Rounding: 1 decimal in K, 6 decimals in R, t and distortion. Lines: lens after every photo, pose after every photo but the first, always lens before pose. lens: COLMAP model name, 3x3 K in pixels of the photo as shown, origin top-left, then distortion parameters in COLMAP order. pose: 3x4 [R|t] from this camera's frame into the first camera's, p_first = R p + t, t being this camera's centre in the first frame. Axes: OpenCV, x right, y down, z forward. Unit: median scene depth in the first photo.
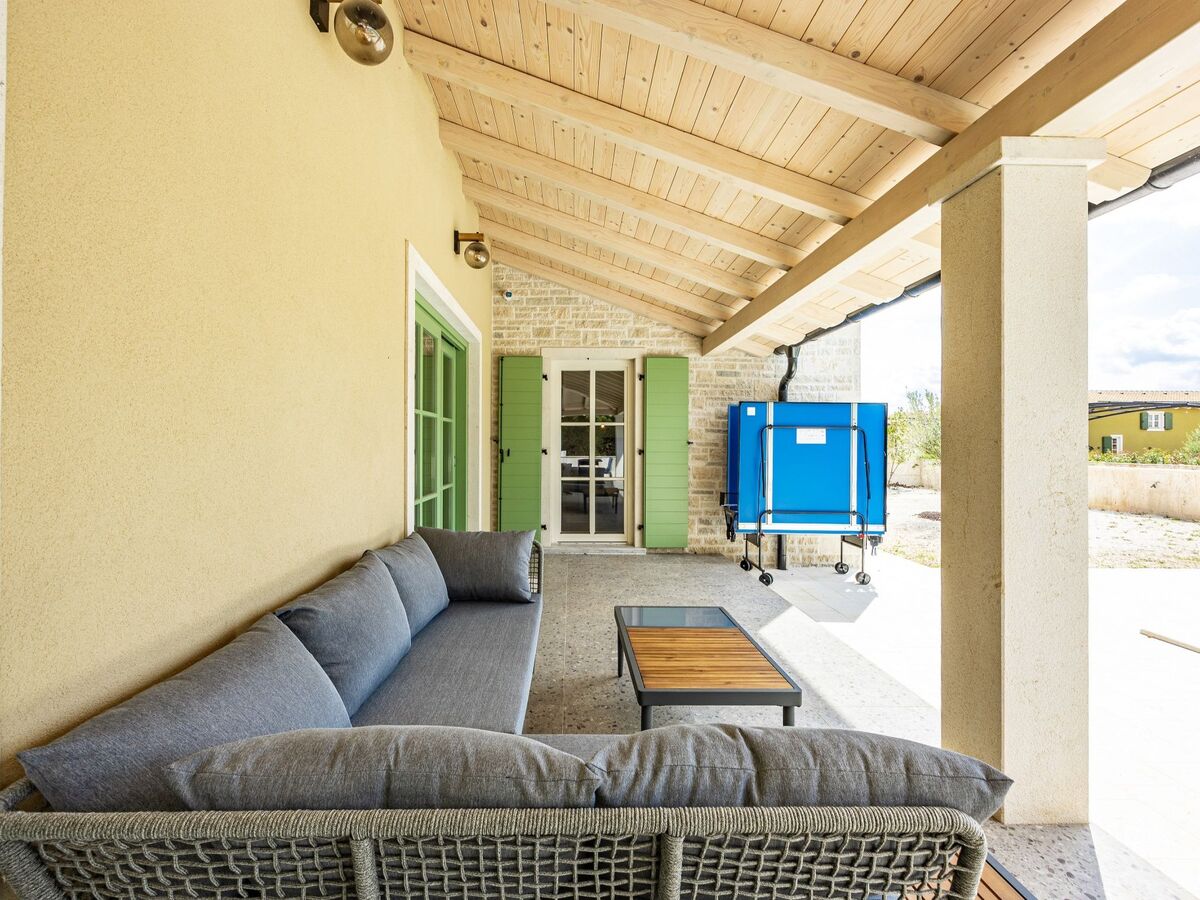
lens RADIAL K [[534.4, 0, 584.2], [0, 534.4, 440.2], [0, 0, 1]] dist [-0.014159, -0.000082]
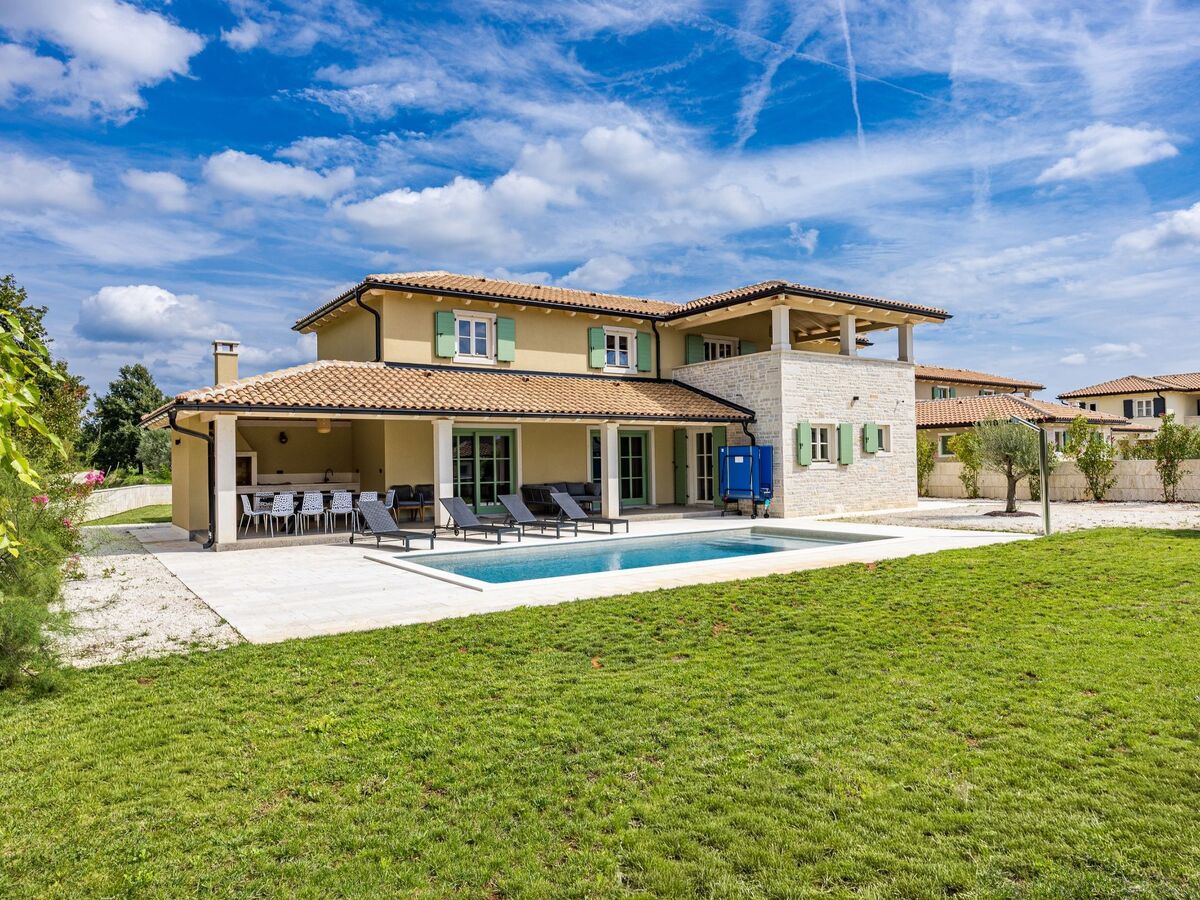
lens RADIAL K [[803.0, 0, 581.9], [0, 803.0, 446.5], [0, 0, 1]] dist [-0.015019, 0.022386]
pose [[0.535044, -0.027958, -0.844362, 2.861360], [0.025109, 0.999537, -0.017185, -0.020254], [0.844451, -0.012006, 0.535498, -1.462222]]
